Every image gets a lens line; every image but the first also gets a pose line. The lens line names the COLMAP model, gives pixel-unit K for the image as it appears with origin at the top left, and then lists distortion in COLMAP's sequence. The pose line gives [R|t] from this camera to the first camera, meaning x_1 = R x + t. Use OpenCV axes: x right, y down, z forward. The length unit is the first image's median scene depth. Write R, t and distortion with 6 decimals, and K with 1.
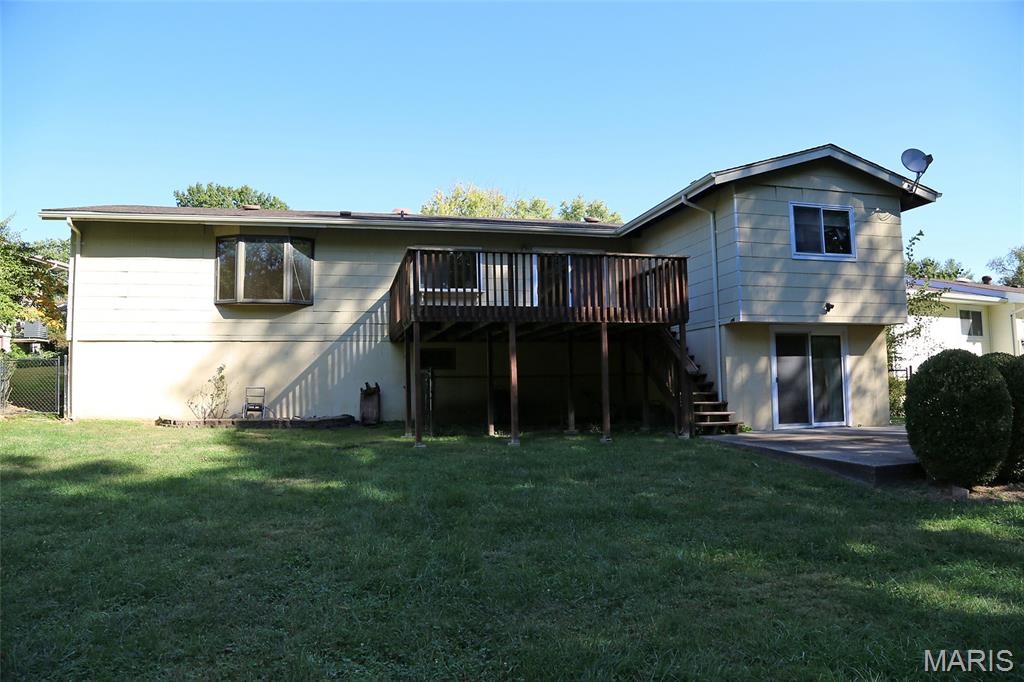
lens RADIAL K [[687.8, 0, 514.7], [0, 687.8, 337.6], [0, 0, 1]] dist [-0.108771, 0.055914]
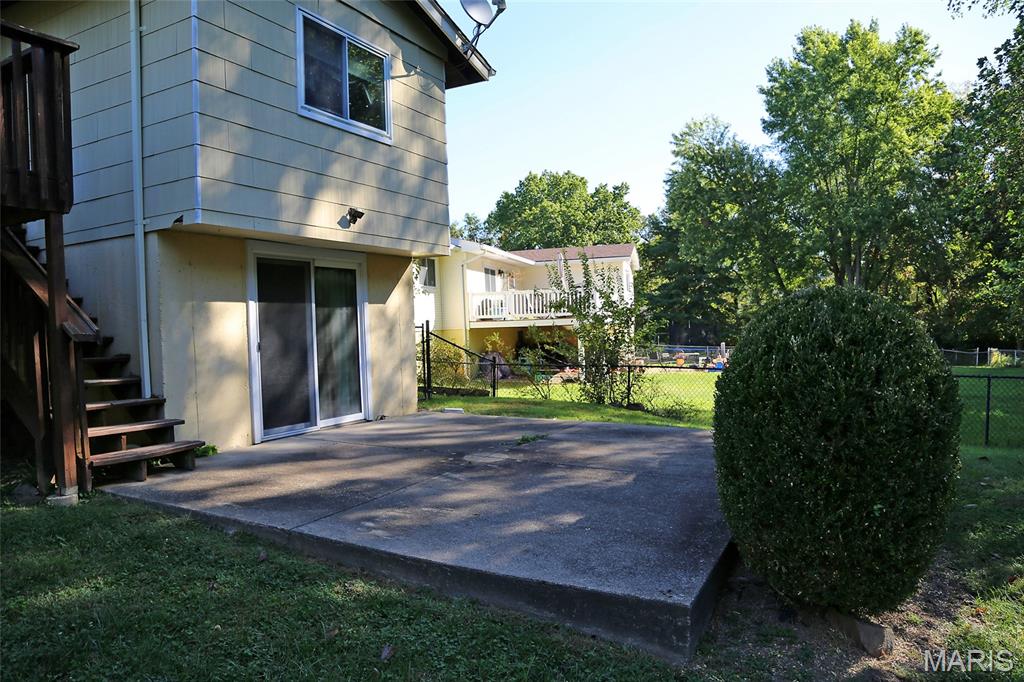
lens RADIAL K [[687.8, 0, 514.7], [0, 687.8, 337.6], [0, 0, 1]] dist [-0.108771, 0.055914]
pose [[0.664088, -0.020567, 0.747372, 0.127992], [-0.032171, 0.997910, 0.056048, 0.019682], [-0.746962, -0.061264, 0.662038, 0.511474]]
